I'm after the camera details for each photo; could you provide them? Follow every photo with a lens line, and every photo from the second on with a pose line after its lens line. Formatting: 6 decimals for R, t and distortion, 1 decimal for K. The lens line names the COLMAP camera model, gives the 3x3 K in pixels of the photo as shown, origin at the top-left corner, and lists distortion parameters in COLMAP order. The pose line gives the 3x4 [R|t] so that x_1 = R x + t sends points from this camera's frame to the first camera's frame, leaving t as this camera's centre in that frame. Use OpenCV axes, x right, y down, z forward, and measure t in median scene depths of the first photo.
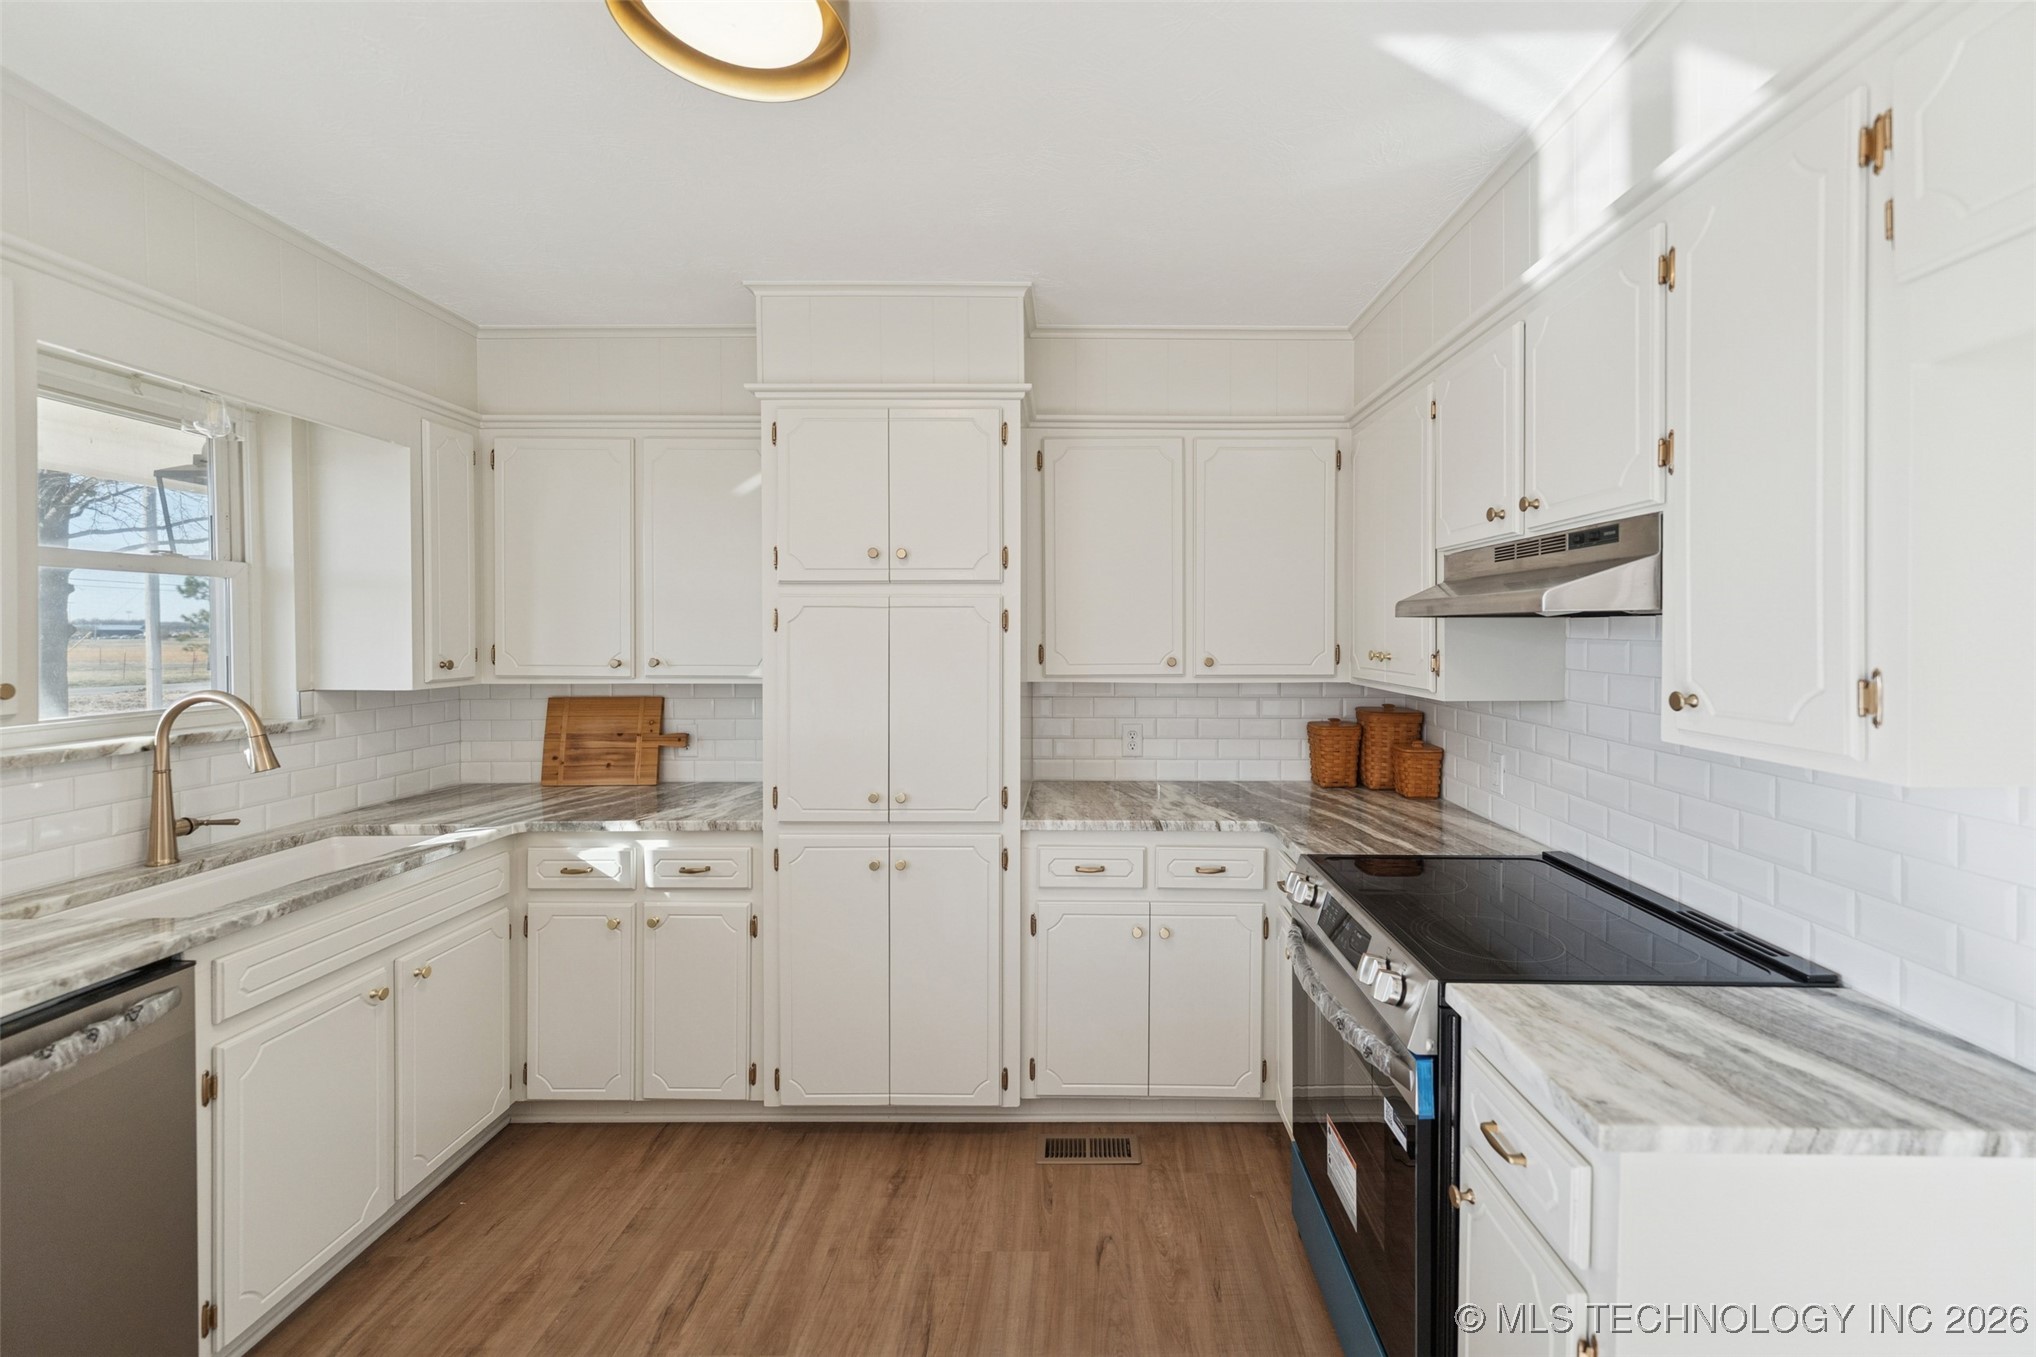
lens RADIAL K [[832.0, 0, 1042.7], [0, 832.0, 643.9], [0, 0, 1]] dist [-0.001015, -0.000989]
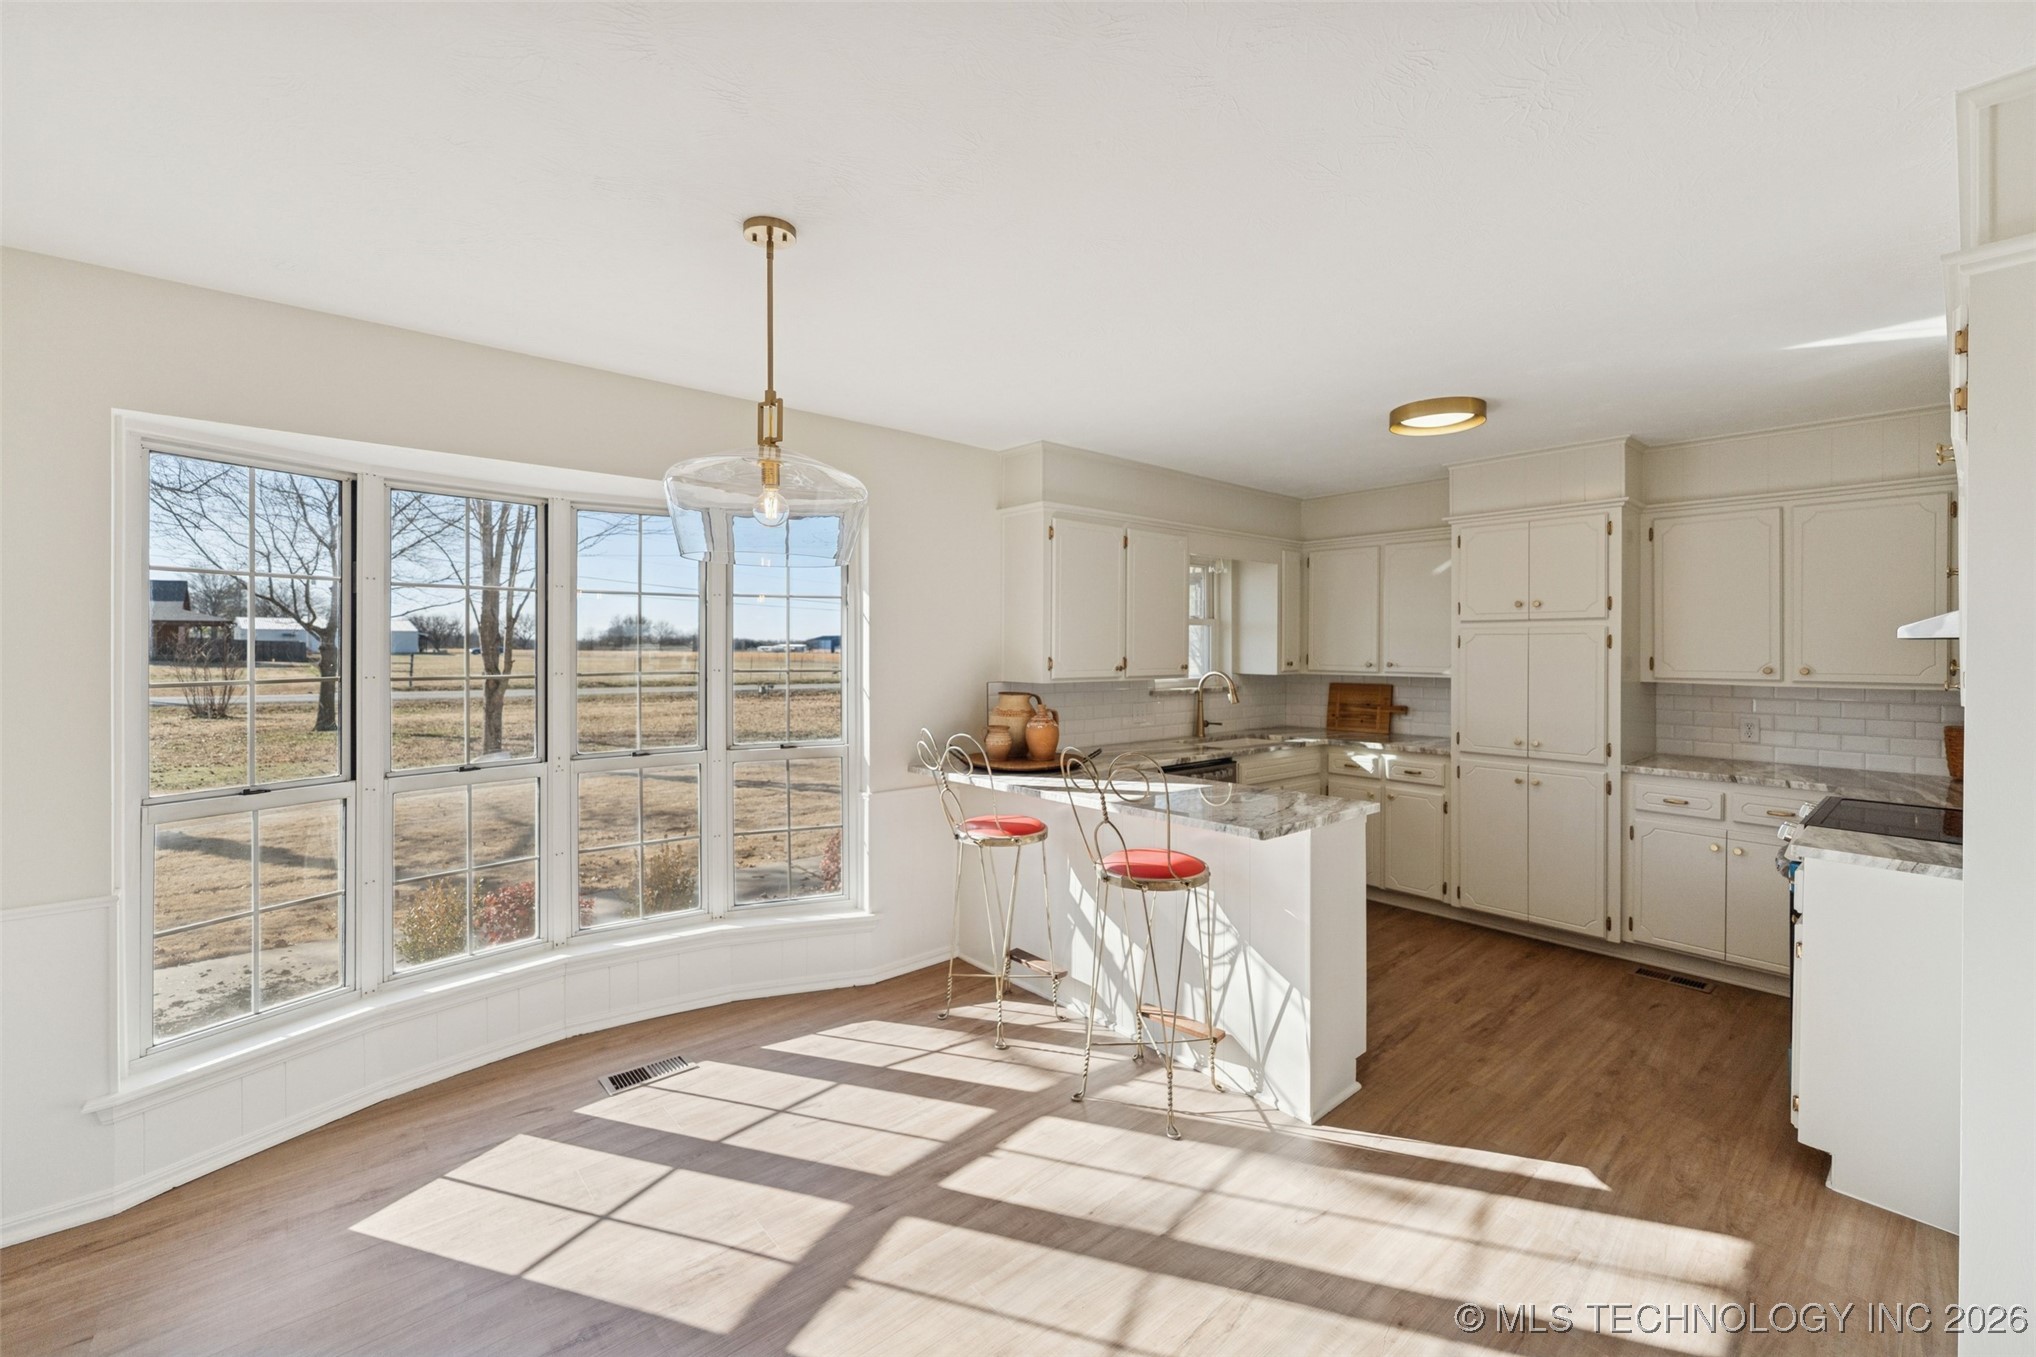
lens RADIAL K [[832.0, 0, 997.4], [0, 832.0, 645.2], [0, 0, 1]] dist [-0.001015, -0.000989]
pose [[0.654975, -0.001476, -0.755649, 0.402237], [-0.010444, 0.999885, -0.011006, 0.009084], [0.755579, 0.015100, 0.654884, -0.978479]]
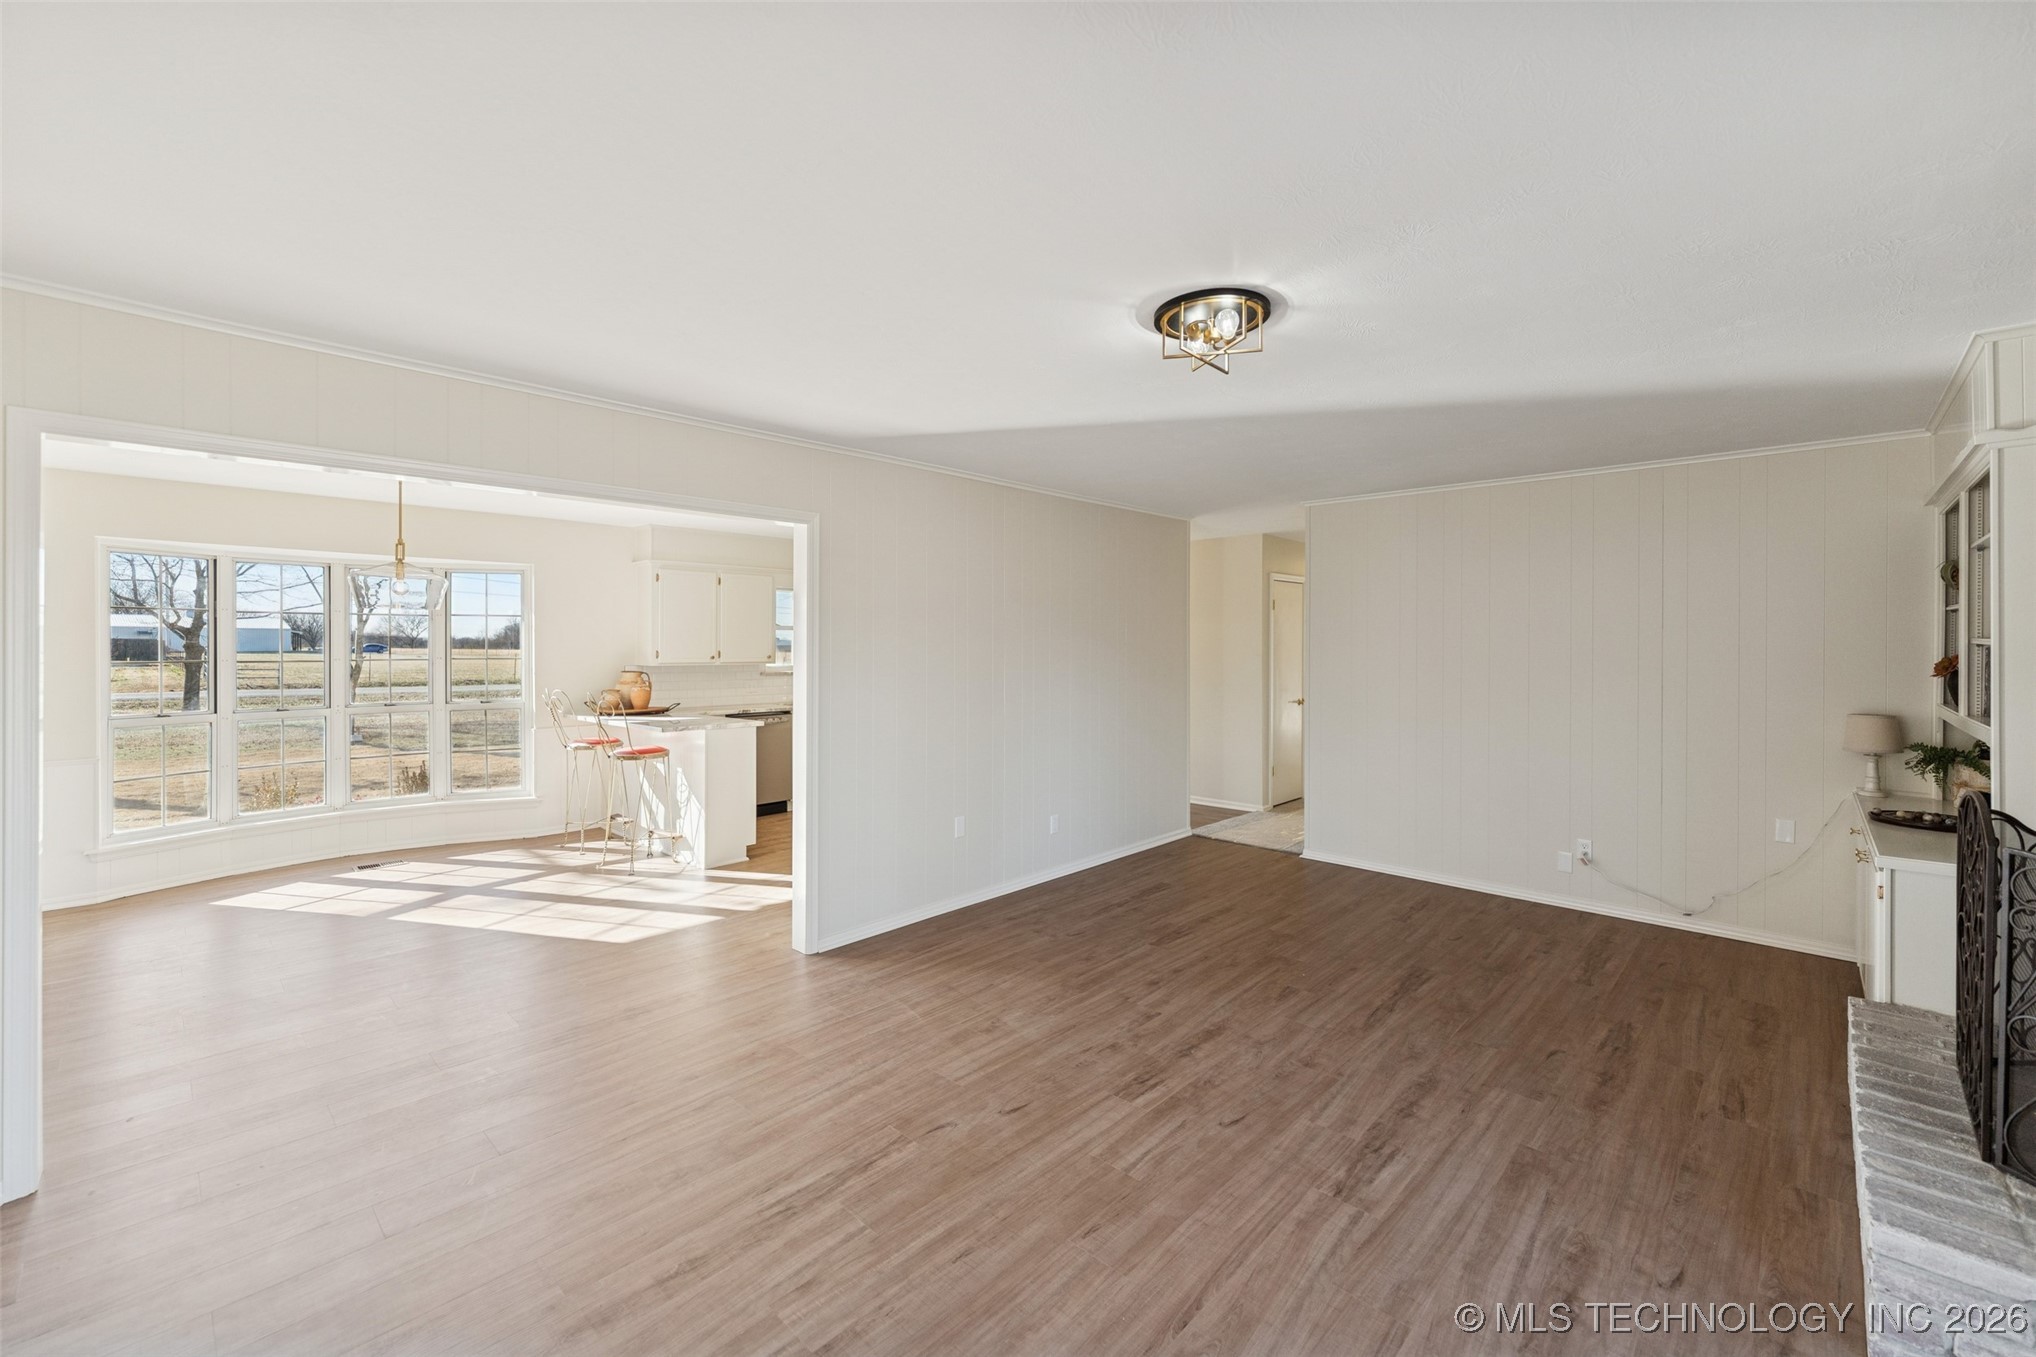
lens RADIAL K [[832.0, 0, 995.9], [0, 832.0, 644.8], [0, 0, 1]] dist [-0.001015, -0.000989]
pose [[0.722805, -0.000015, -0.691052, 1.998953], [-0.011241, 0.999867, -0.011779, 0.014744], [0.690960, 0.016282, 0.722709, -1.061888]]
